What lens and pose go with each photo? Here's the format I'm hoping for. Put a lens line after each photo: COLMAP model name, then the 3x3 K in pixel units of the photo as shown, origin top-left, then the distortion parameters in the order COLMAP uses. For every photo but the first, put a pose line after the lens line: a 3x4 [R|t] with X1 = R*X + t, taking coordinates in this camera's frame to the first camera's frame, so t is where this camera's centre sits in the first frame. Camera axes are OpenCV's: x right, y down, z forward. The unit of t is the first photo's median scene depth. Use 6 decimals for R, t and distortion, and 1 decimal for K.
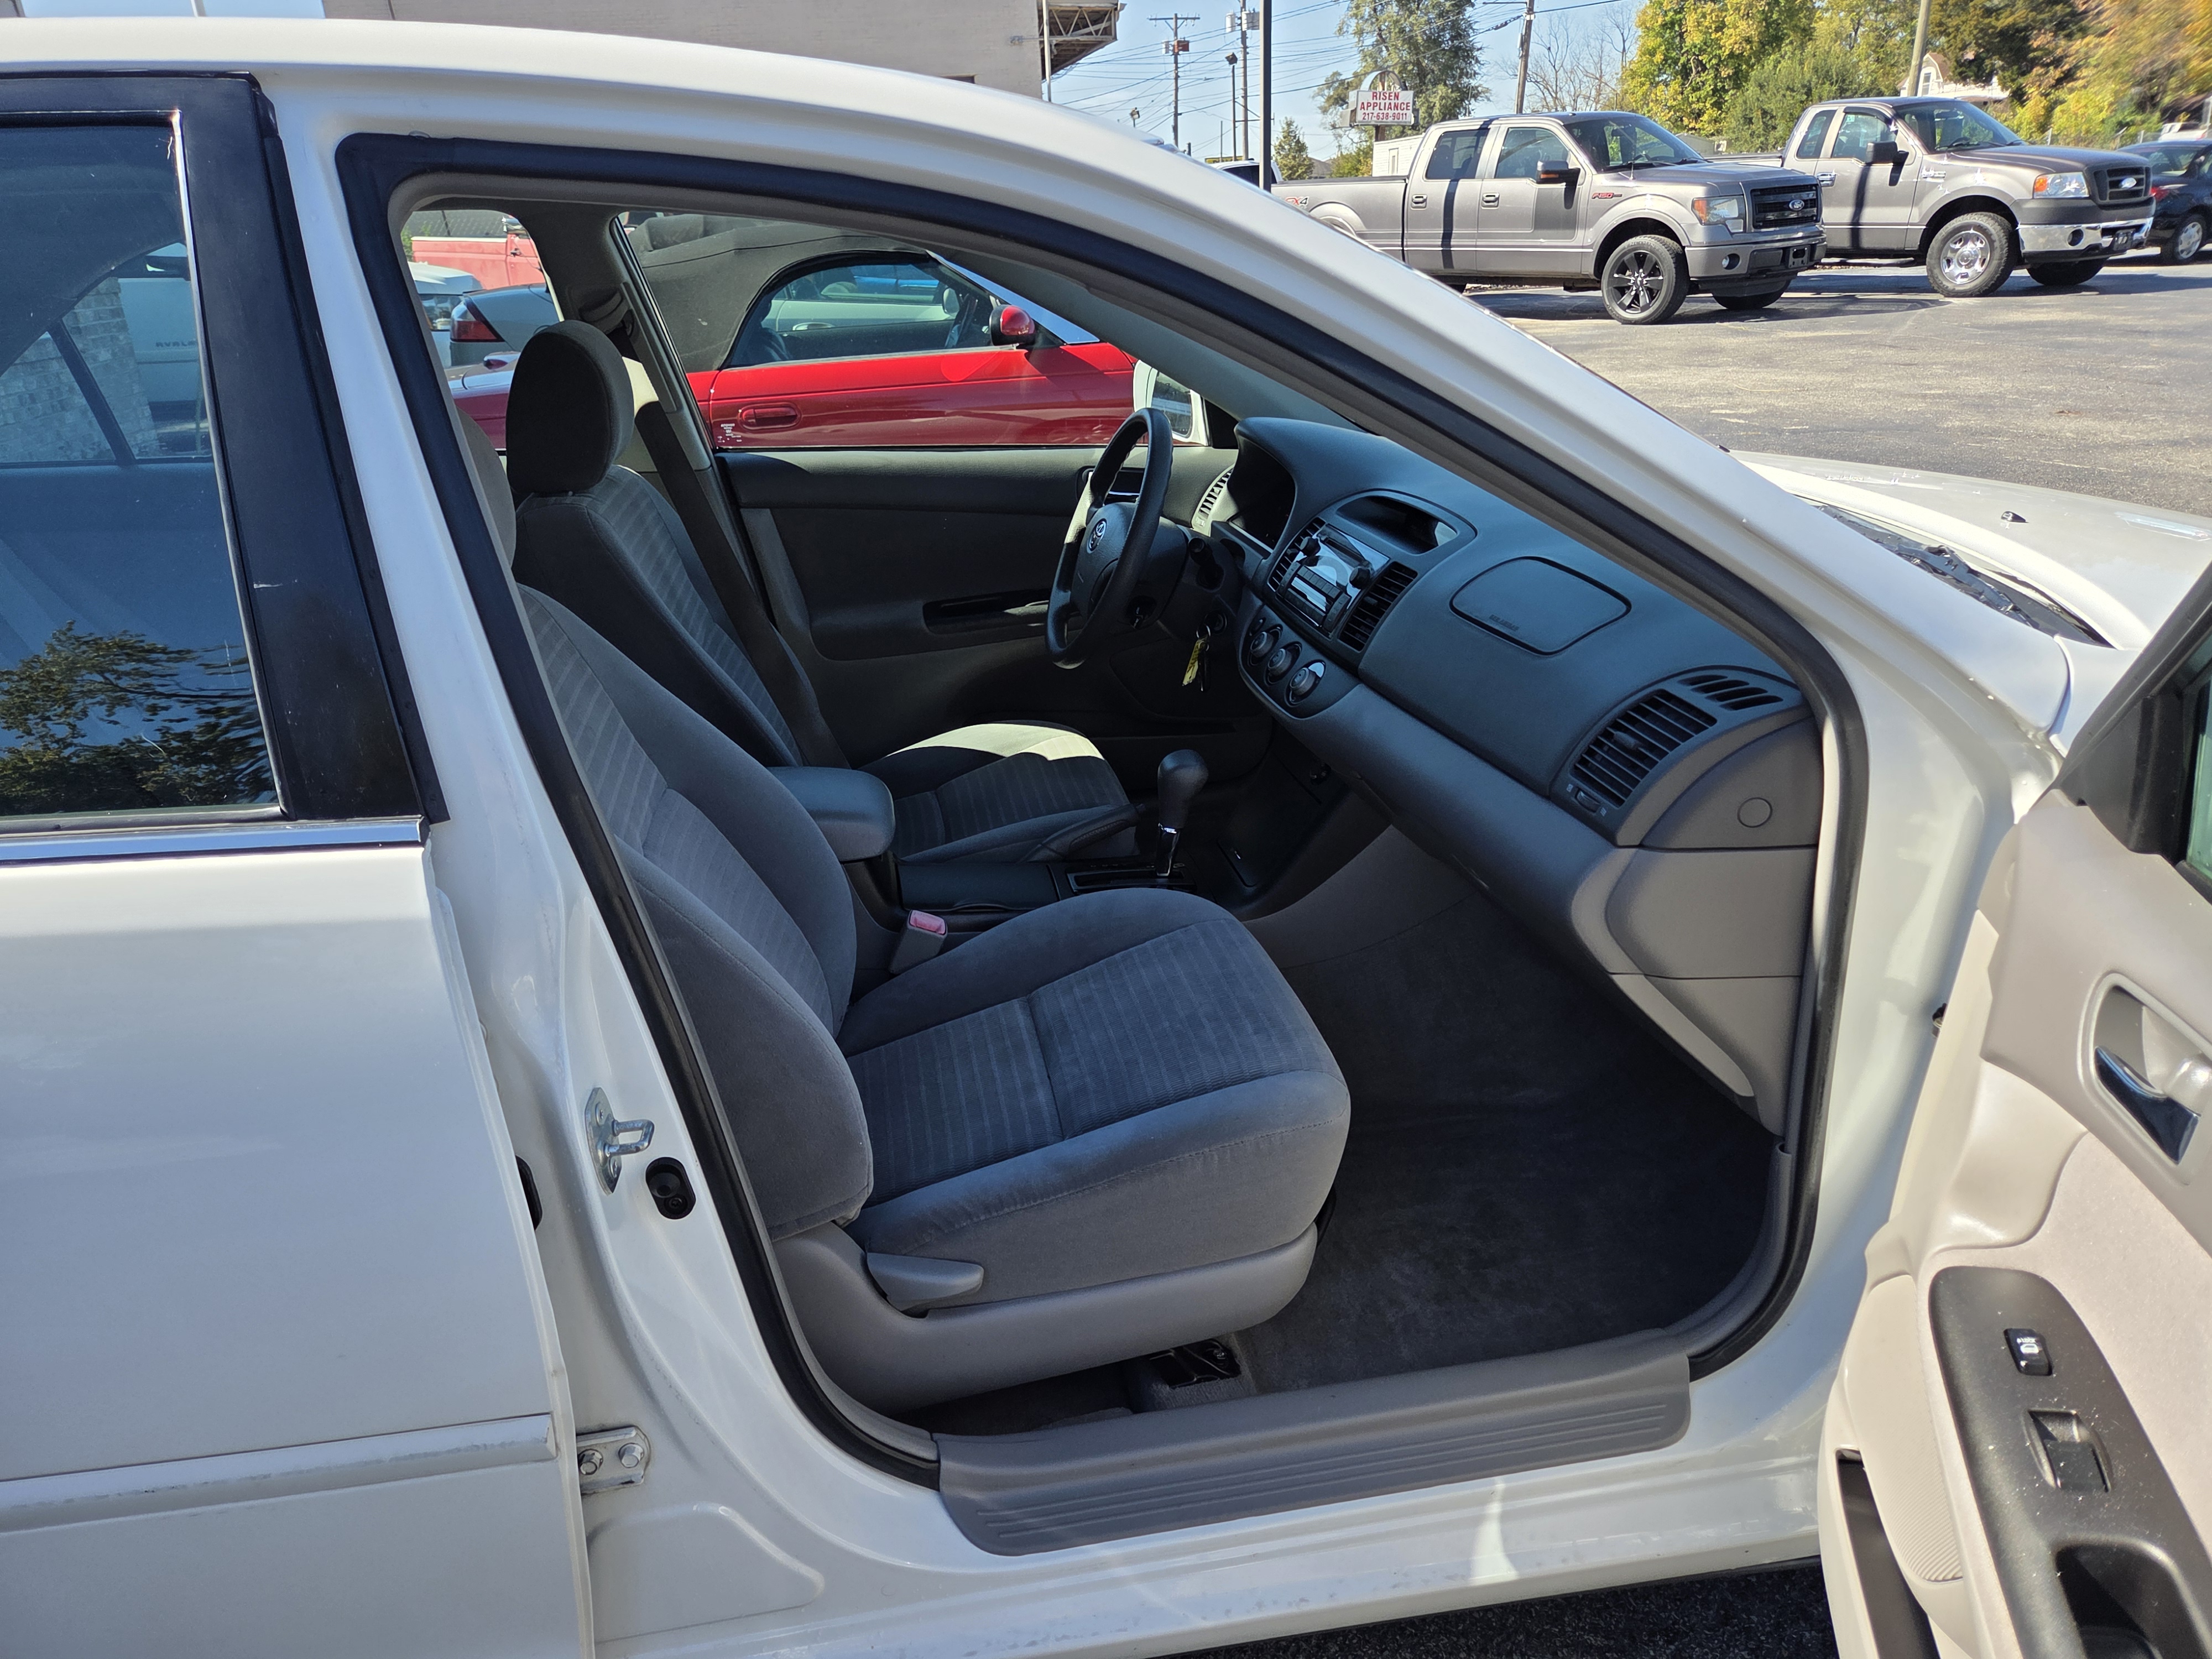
lens RADIAL K [[1513.1, 0, 1106.0], [0, 1513.1, 829.5], [0, 0, 1]] dist [0.026575, -0.028640]
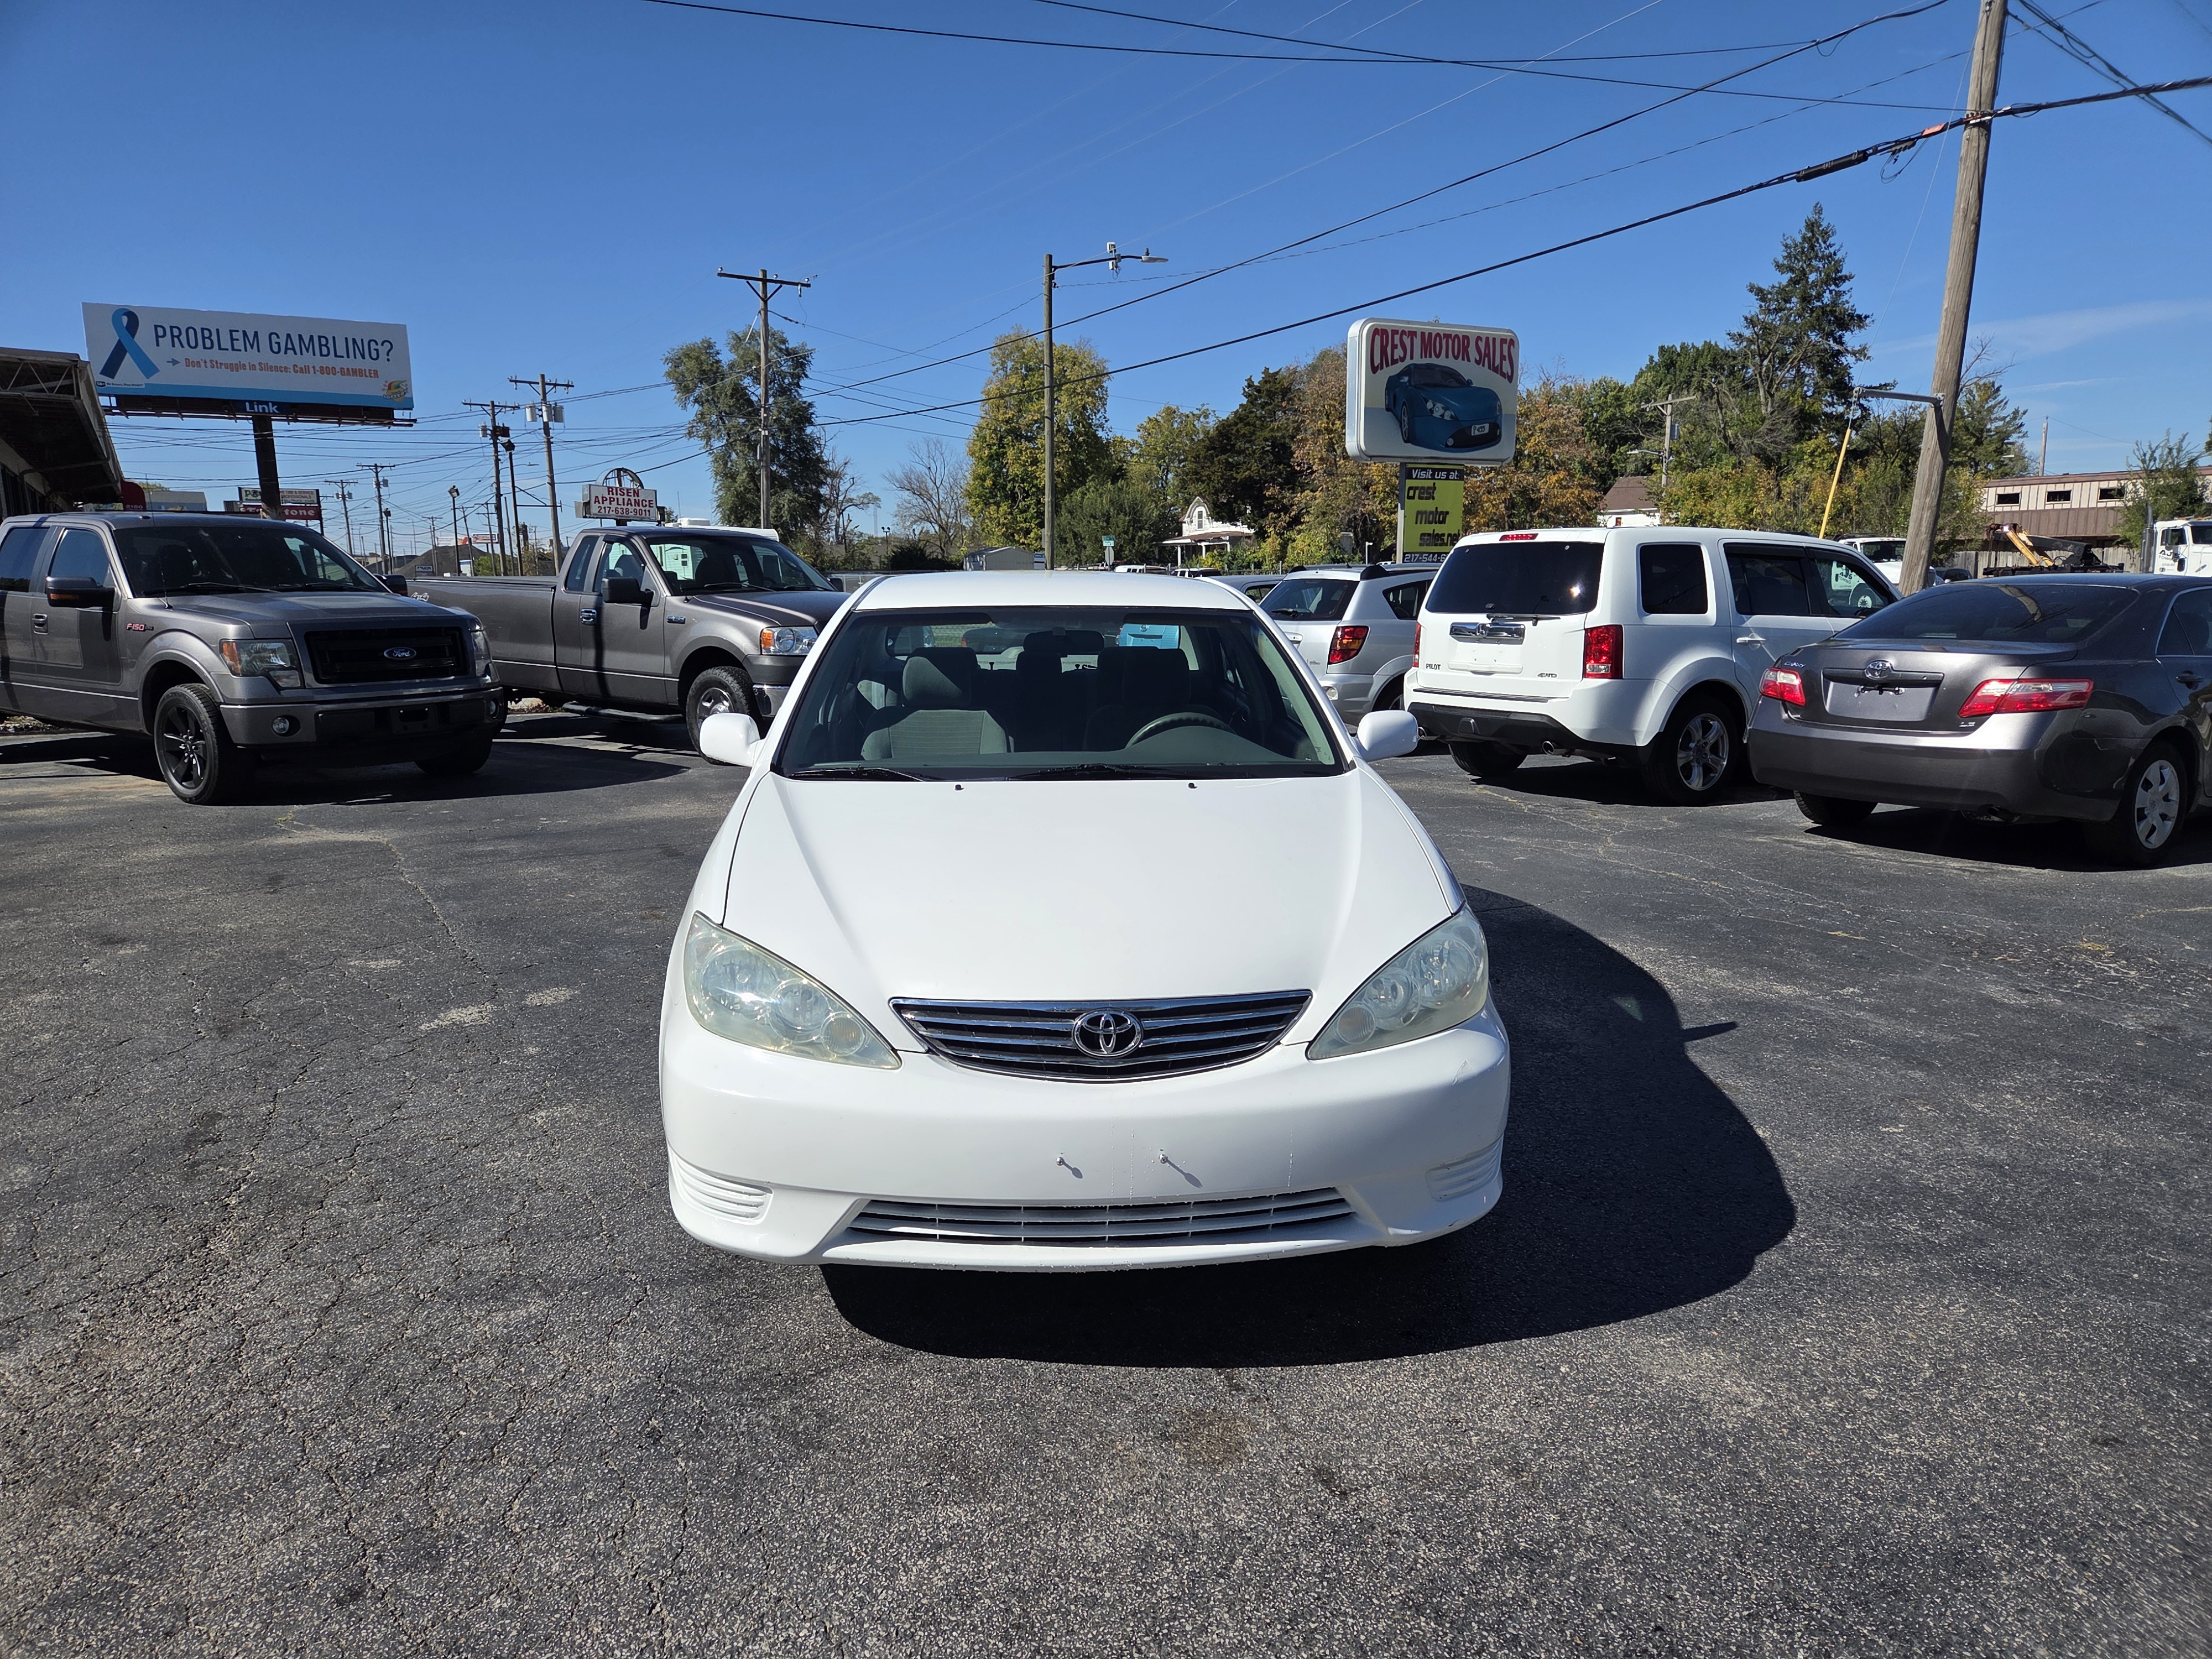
lens RADIAL K [[1452.2, 0, 1102.4], [0, 1452.2, 864.5], [0, 0, 1]] dist [0.065435, -0.054599]
pose [[0.938882, -0.016896, 0.343824, 0.085210], [0.086240, 0.978488, -0.187412, -0.023538], [-0.333261, 0.205610, 0.920142, 0.039894]]
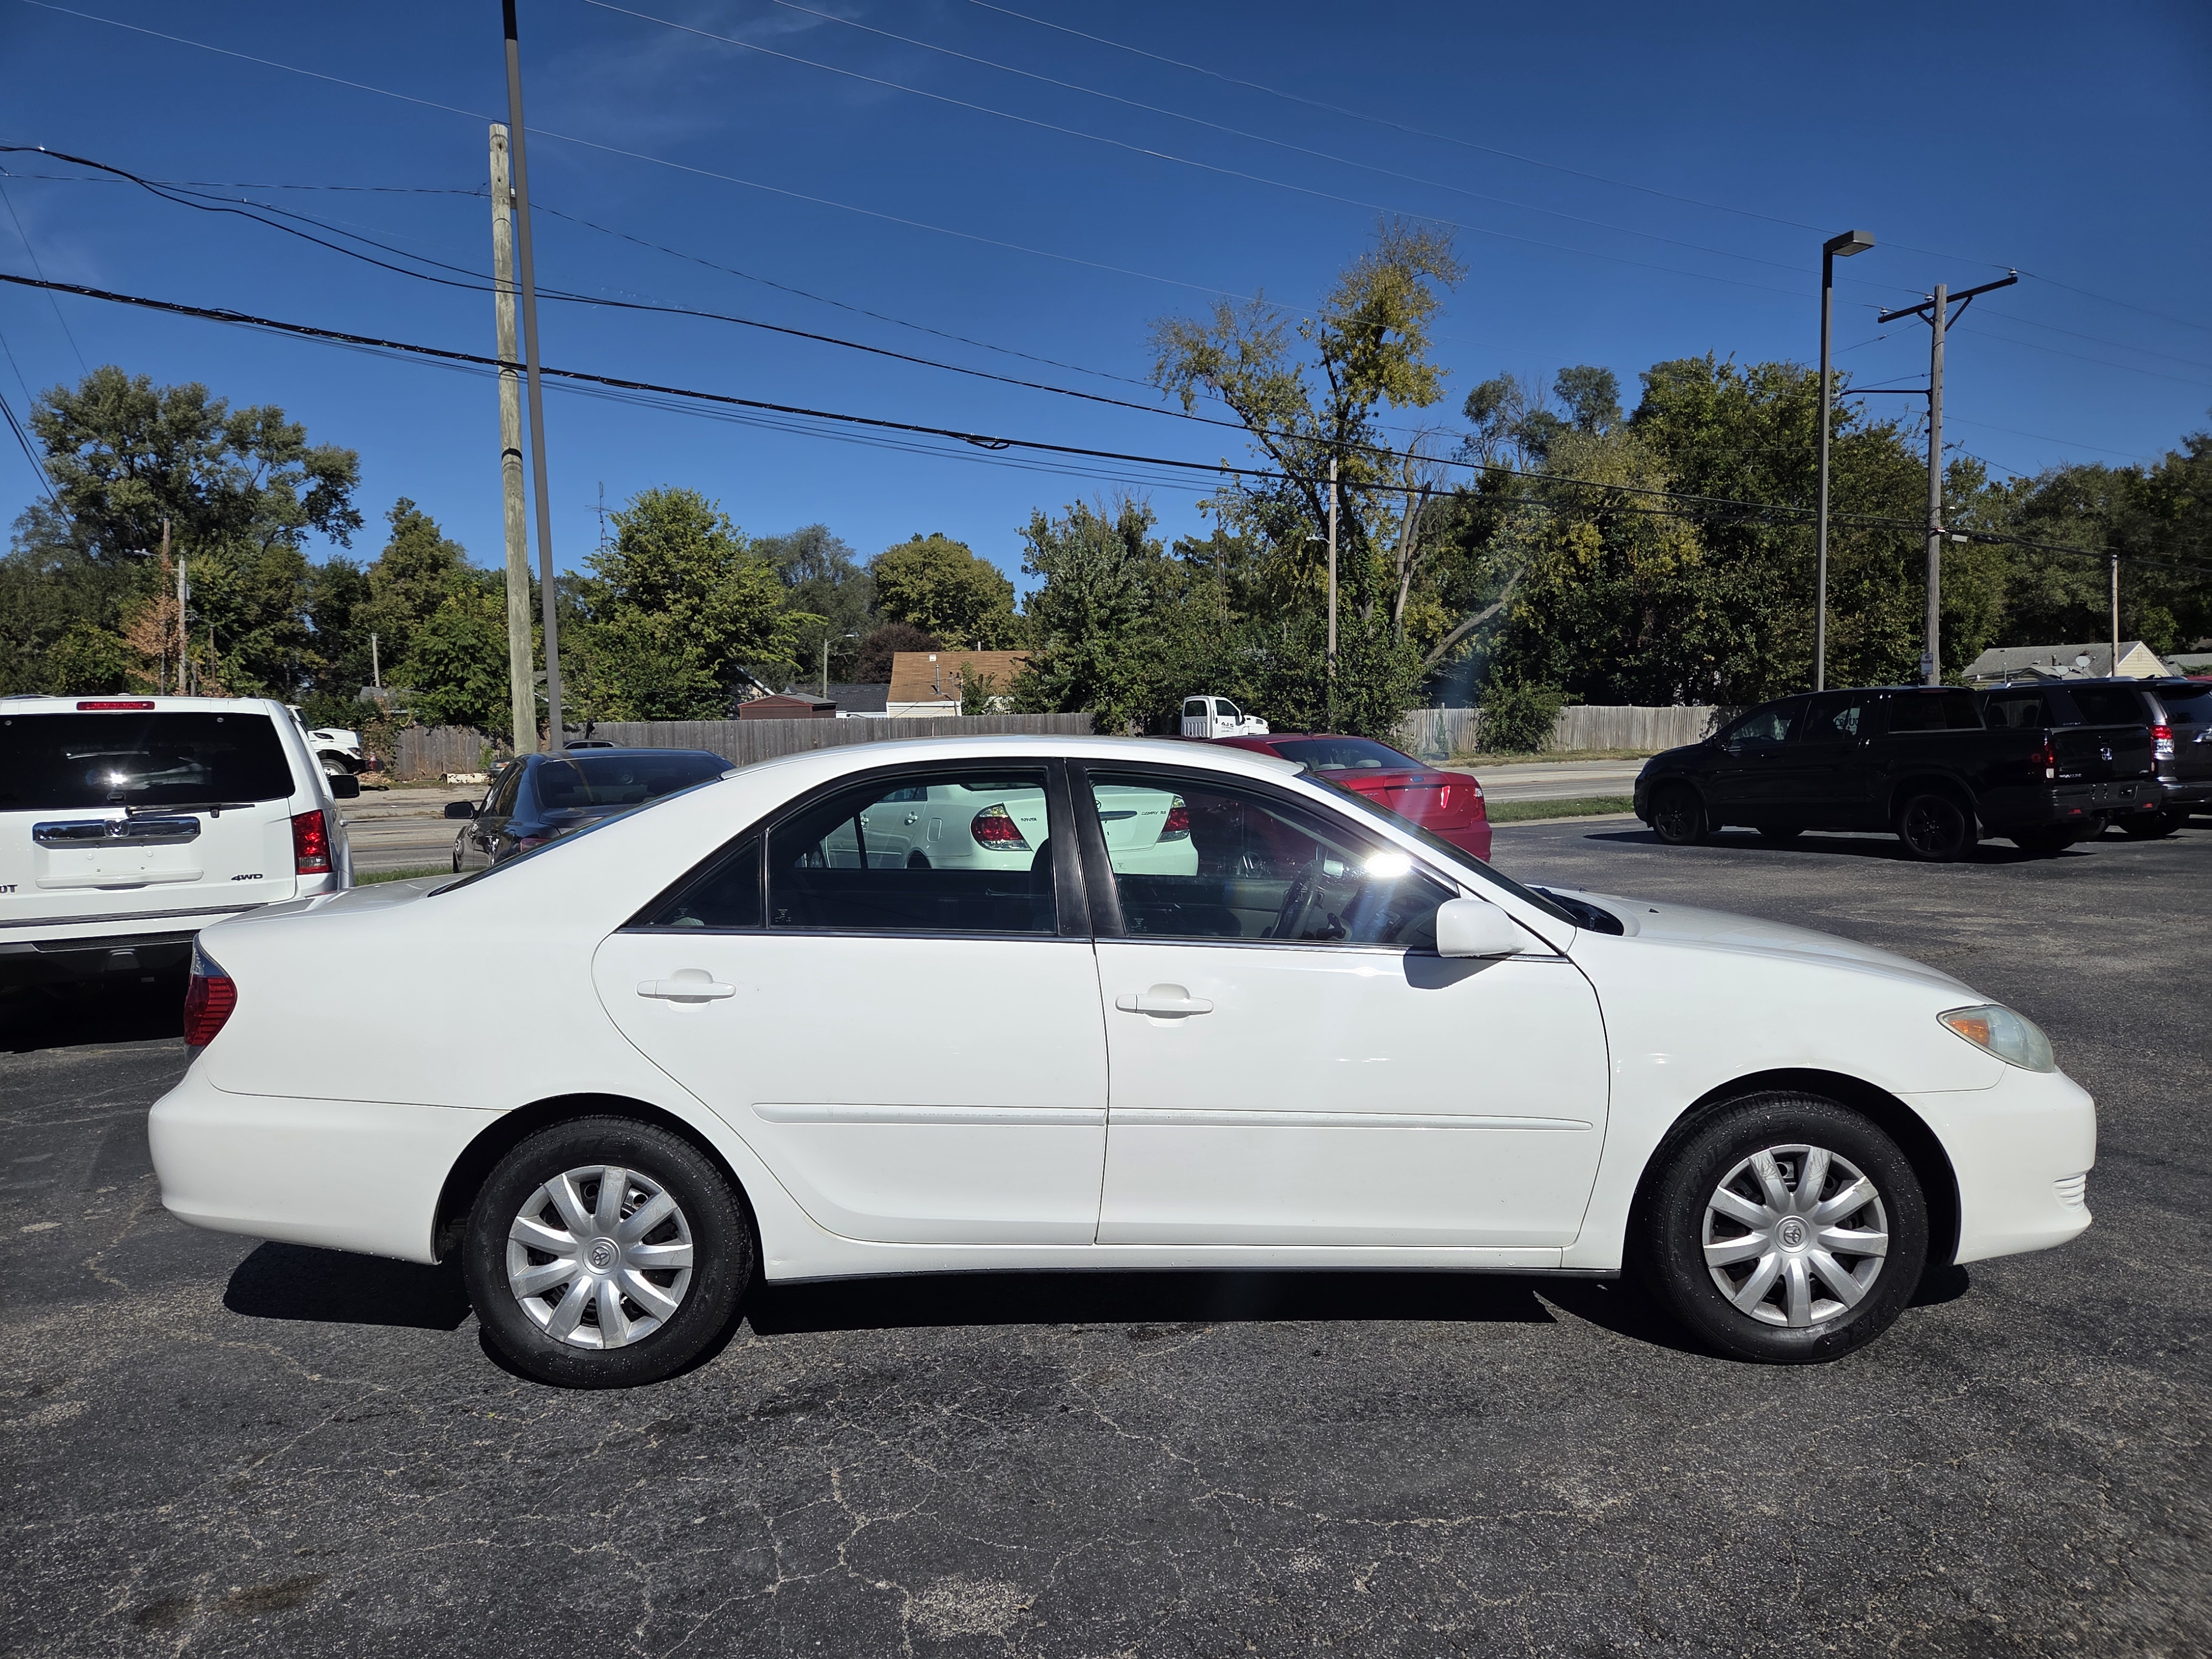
lens RADIAL K [[1470.4, 0, 1097.4], [0, 1470.4, 845.6], [0, 0, 1]] dist [0.069870, -0.064276]
pose [[-0.275843, -0.015140, 0.961083, 0.055219], [0.395915, 0.909328, 0.127957, -0.048342], [-0.875878, 0.415804, -0.244838, 0.103891]]
